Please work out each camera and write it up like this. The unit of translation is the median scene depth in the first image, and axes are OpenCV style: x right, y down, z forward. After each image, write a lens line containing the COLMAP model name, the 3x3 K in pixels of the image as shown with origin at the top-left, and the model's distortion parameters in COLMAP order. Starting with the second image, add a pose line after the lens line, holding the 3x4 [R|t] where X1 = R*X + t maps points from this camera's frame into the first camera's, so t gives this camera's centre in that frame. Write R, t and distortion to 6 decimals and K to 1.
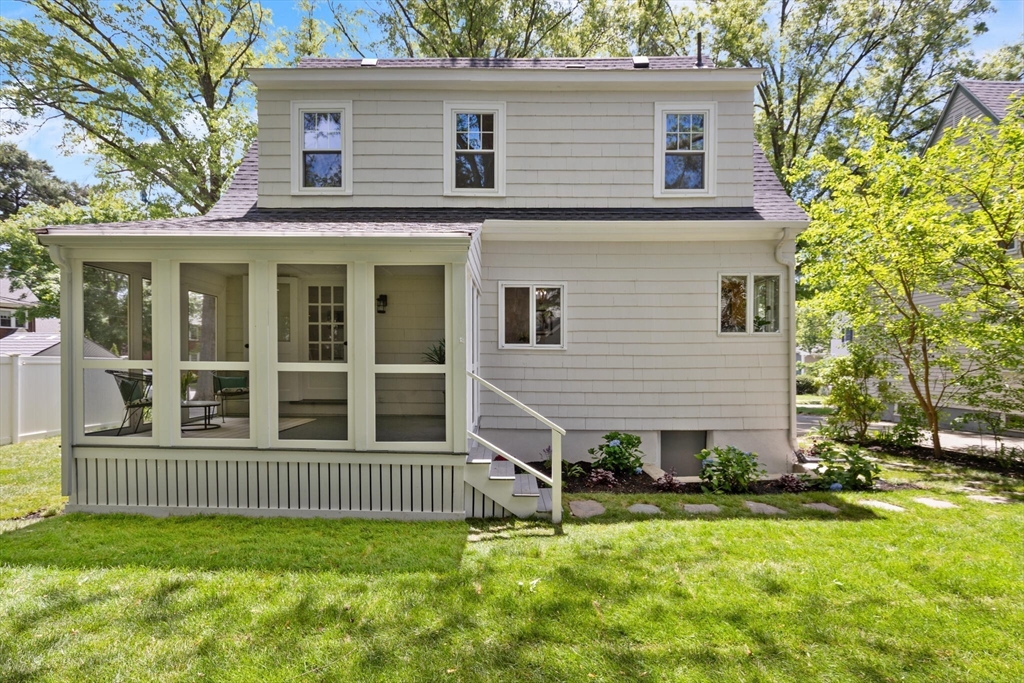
lens RADIAL K [[563.8, 0, 510.8], [0, 563.8, 363.7], [0, 0, 1]] dist [-0.000405, -0.000128]
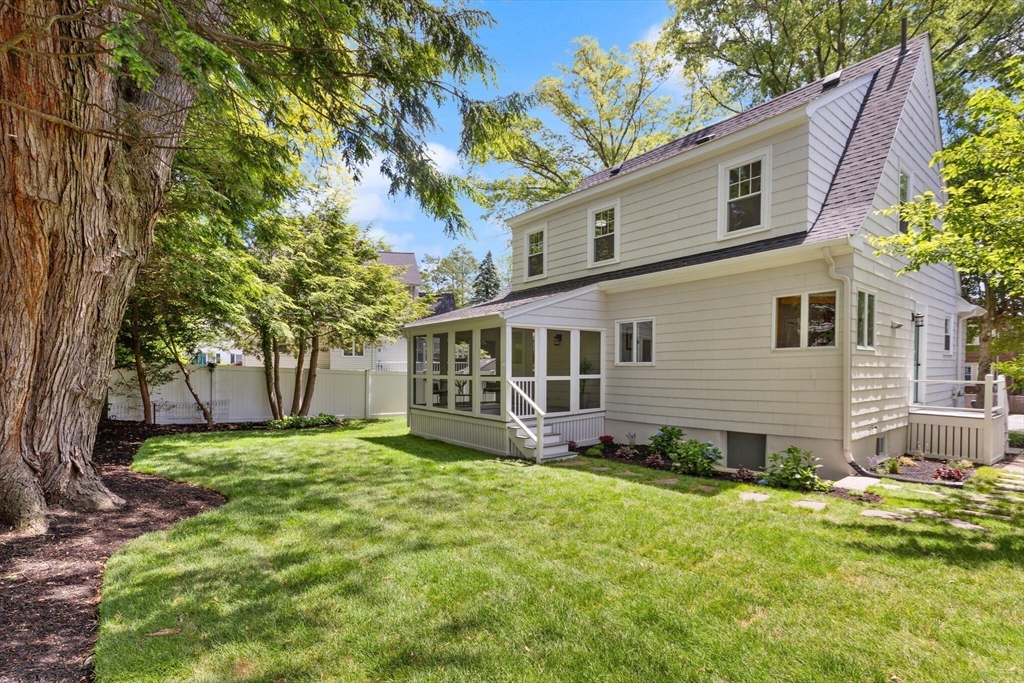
lens RADIAL K [[489.8, 0, 512.1], [0, 489.8, 377.9], [0, 0, 1]] dist [0.000590, 0.000091]
pose [[0.638812, 0.004158, -0.769352, 0.791793], [-0.010151, 0.999944, -0.003025, 0.011449], [0.769296, 0.009742, 0.638818, -0.027682]]
